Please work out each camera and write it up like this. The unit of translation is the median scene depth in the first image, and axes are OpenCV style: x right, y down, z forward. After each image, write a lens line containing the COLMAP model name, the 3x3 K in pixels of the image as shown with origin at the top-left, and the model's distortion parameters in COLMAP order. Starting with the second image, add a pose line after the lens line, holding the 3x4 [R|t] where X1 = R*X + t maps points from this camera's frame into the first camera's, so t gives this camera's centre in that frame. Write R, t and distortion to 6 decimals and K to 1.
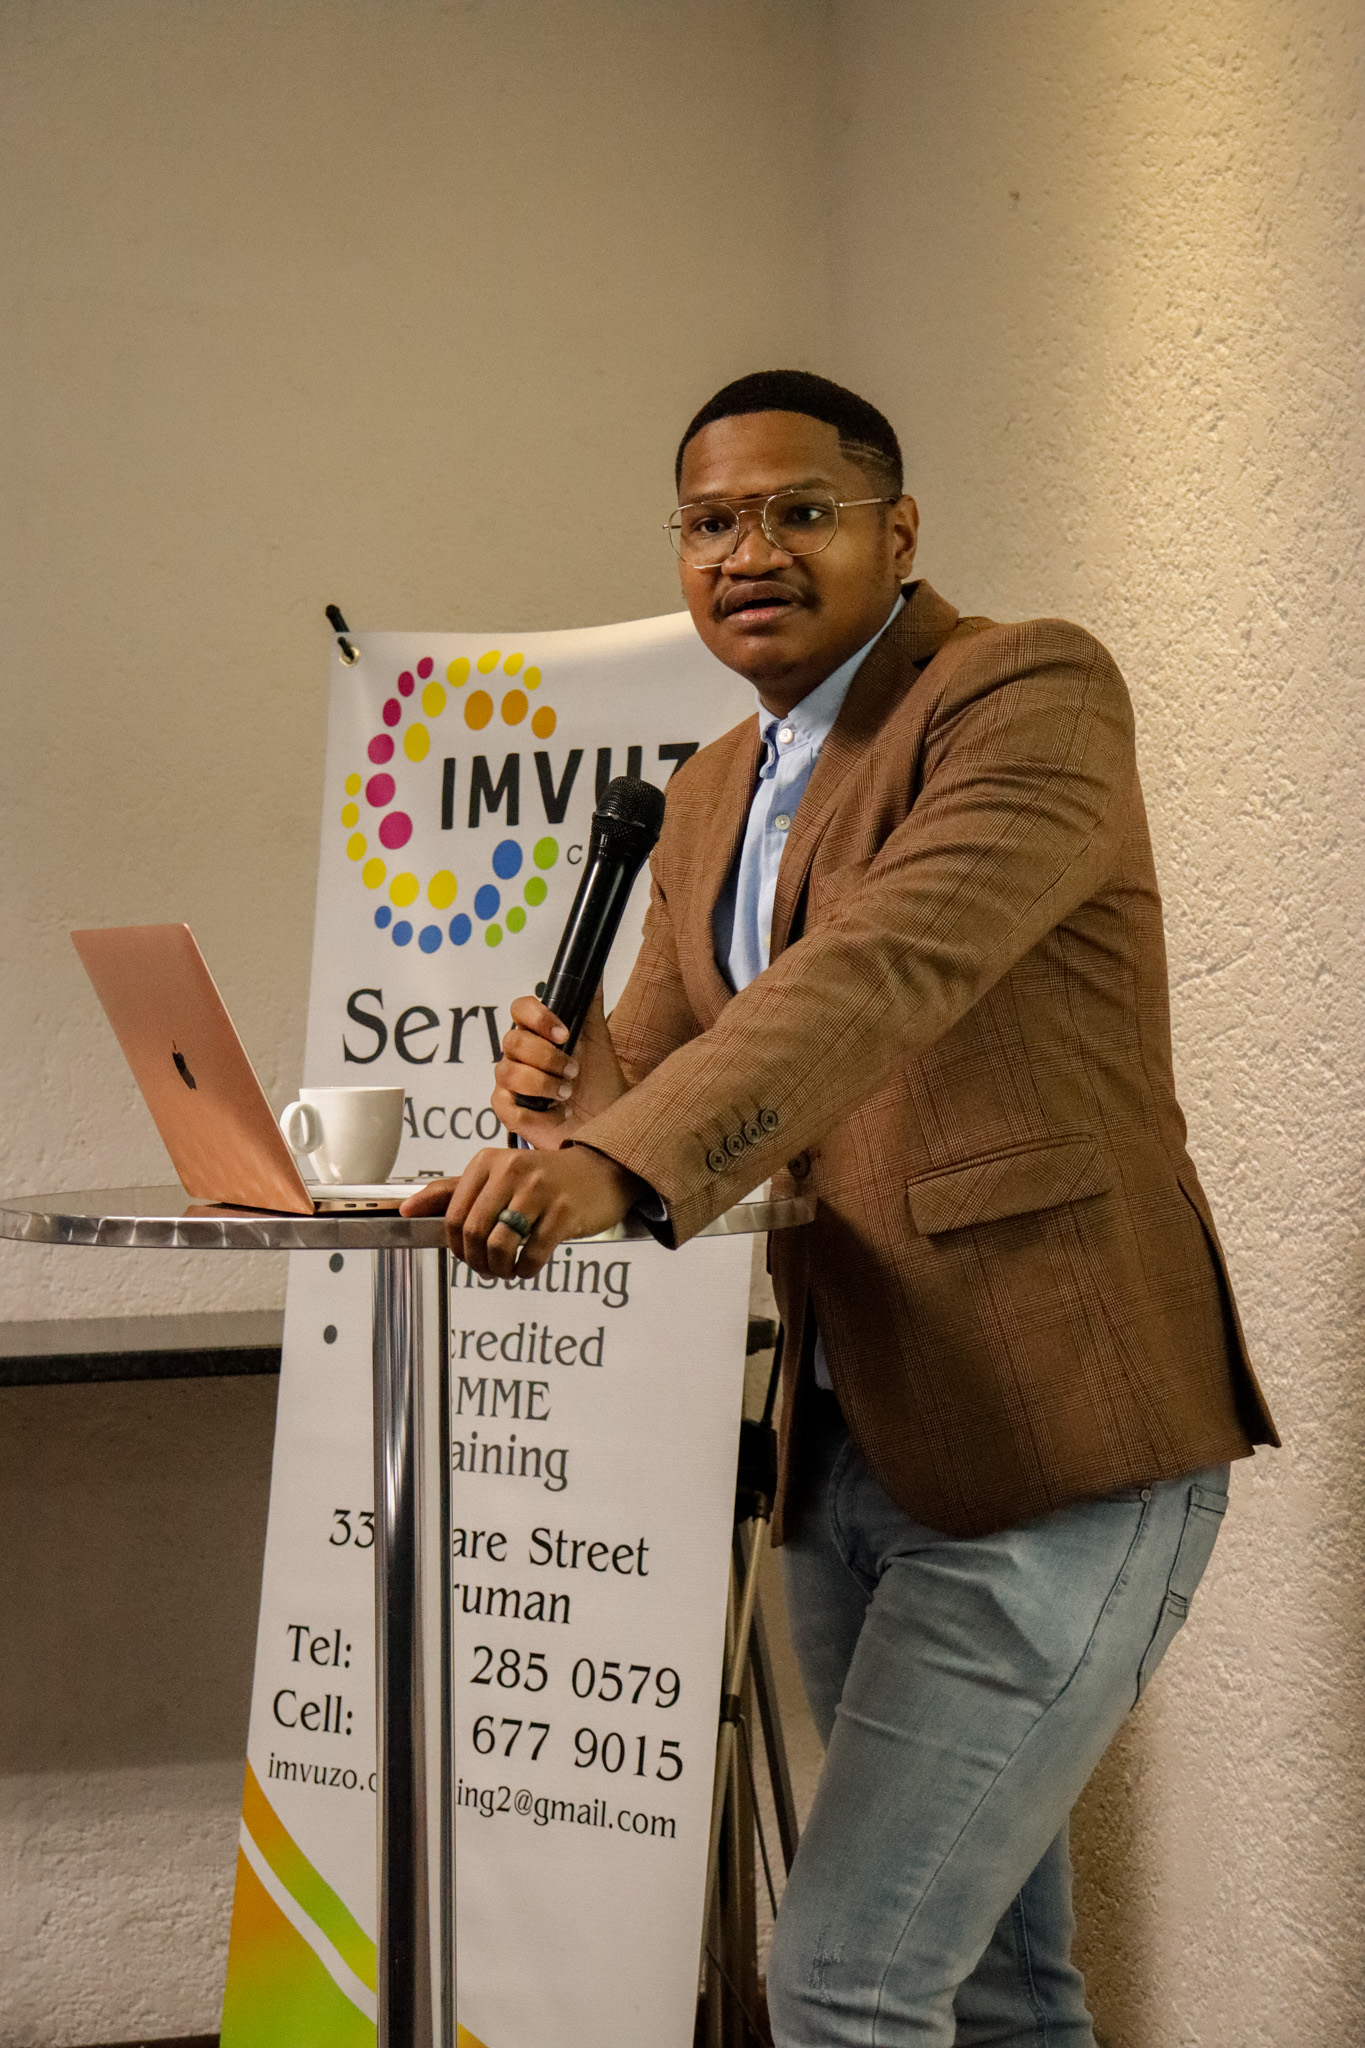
lens RADIAL K [[4159.9, 0, 682.0], [0, 4159.9, 1002.8], [0, 0, 1]] dist [0.267141, 0.505638]
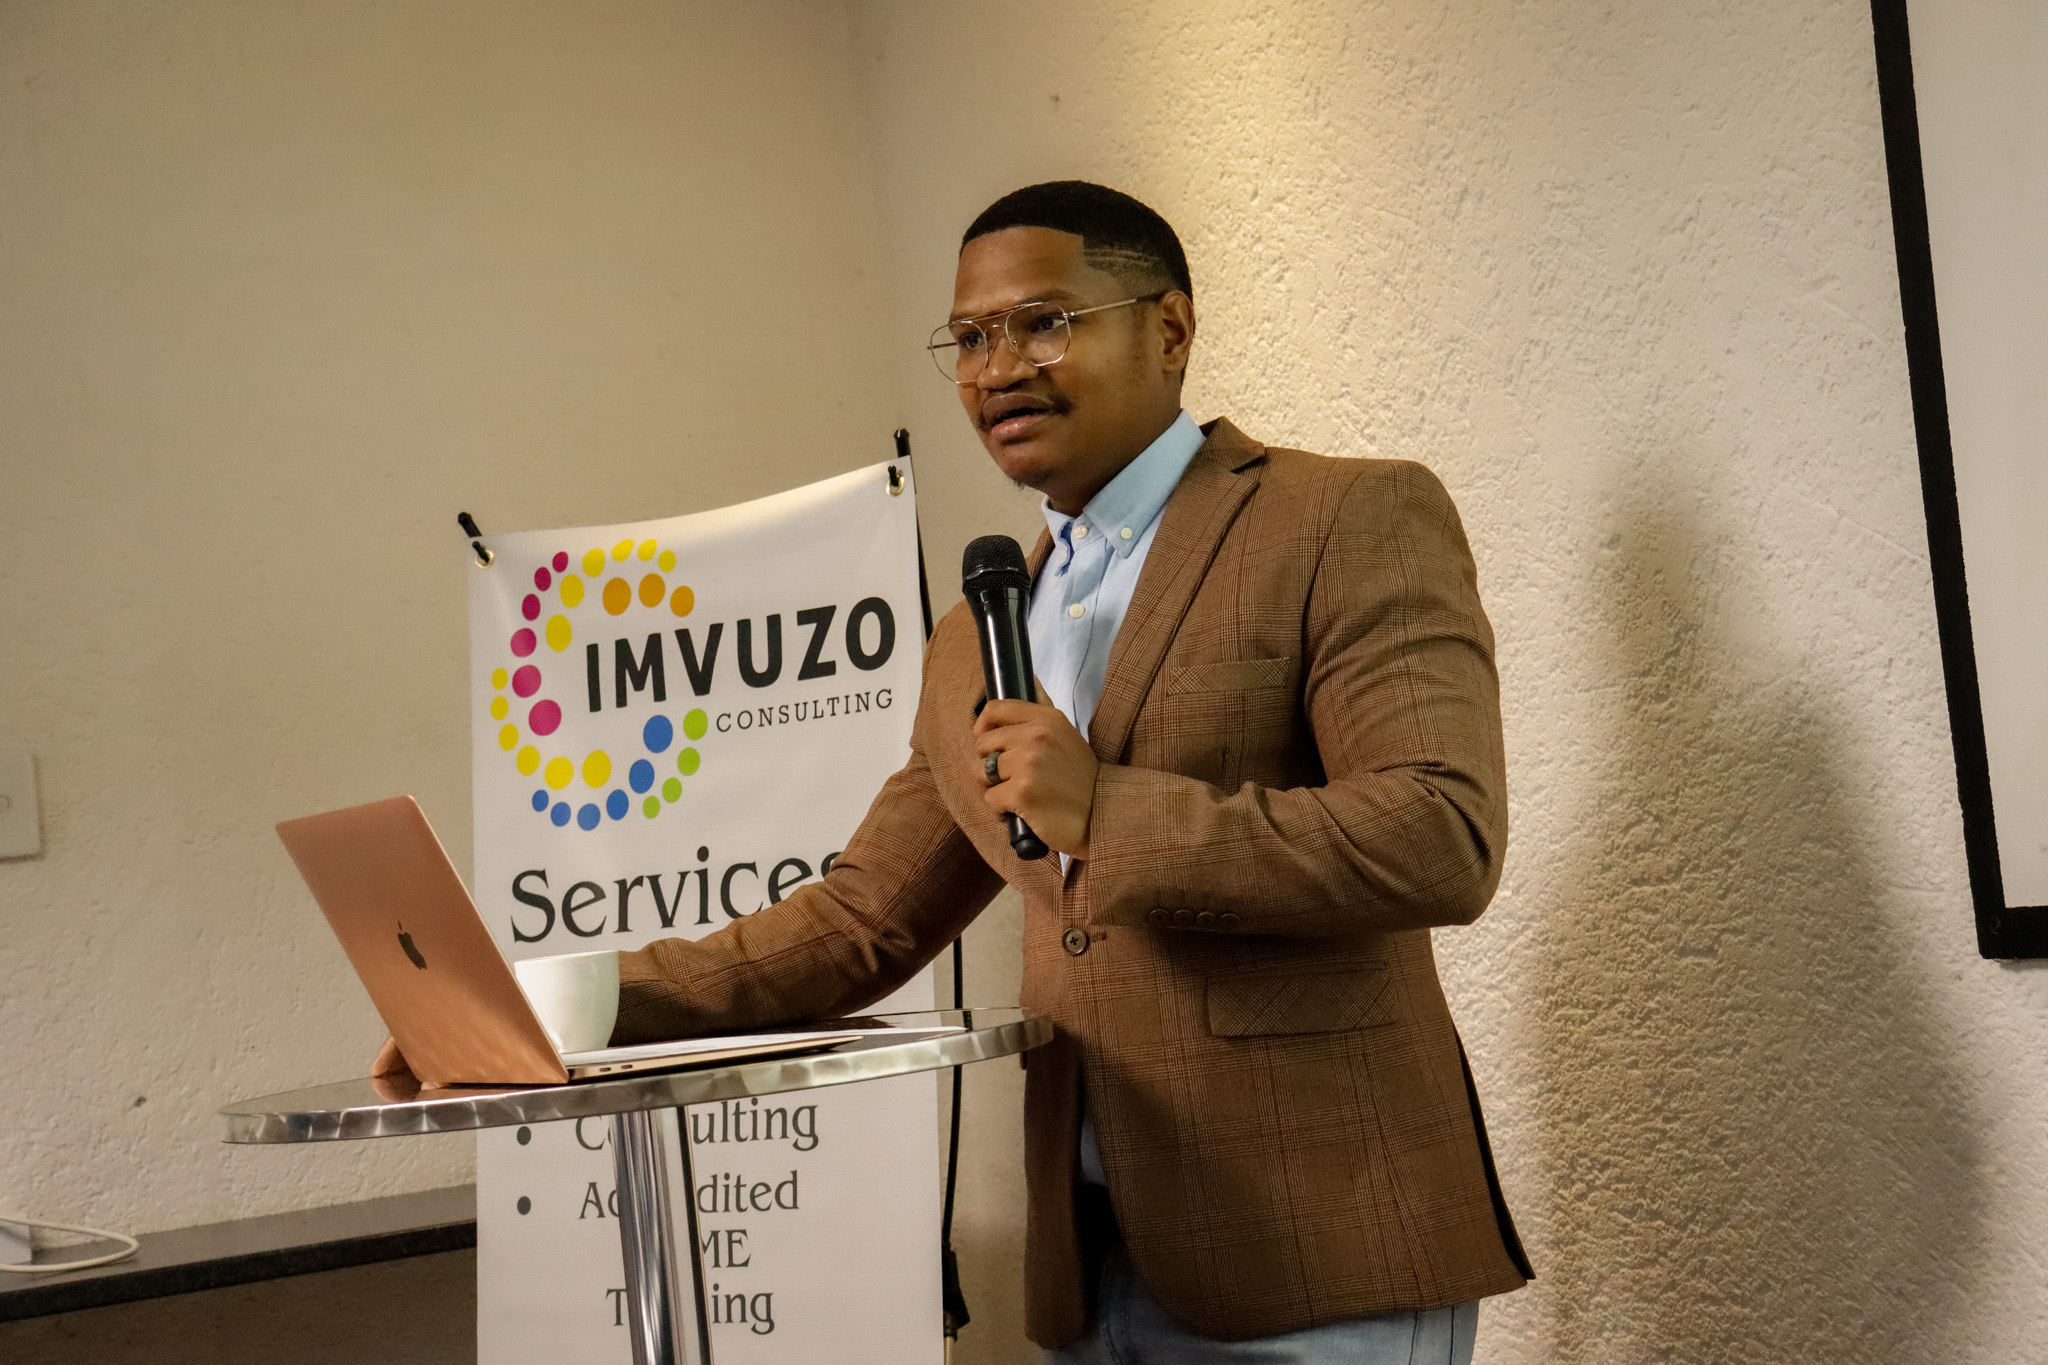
lens RADIAL K [[3430.7, 0, 1024.0], [0, 3430.7, 682.5], [0, 0, 1]] dist [0.140338, 0.122967]
pose [[0.990516, -0.087971, 0.105542, -0.041685], [0.093834, 0.994233, -0.051925, 0.006526], [-0.100366, 0.061336, 0.993058, 0.130726]]
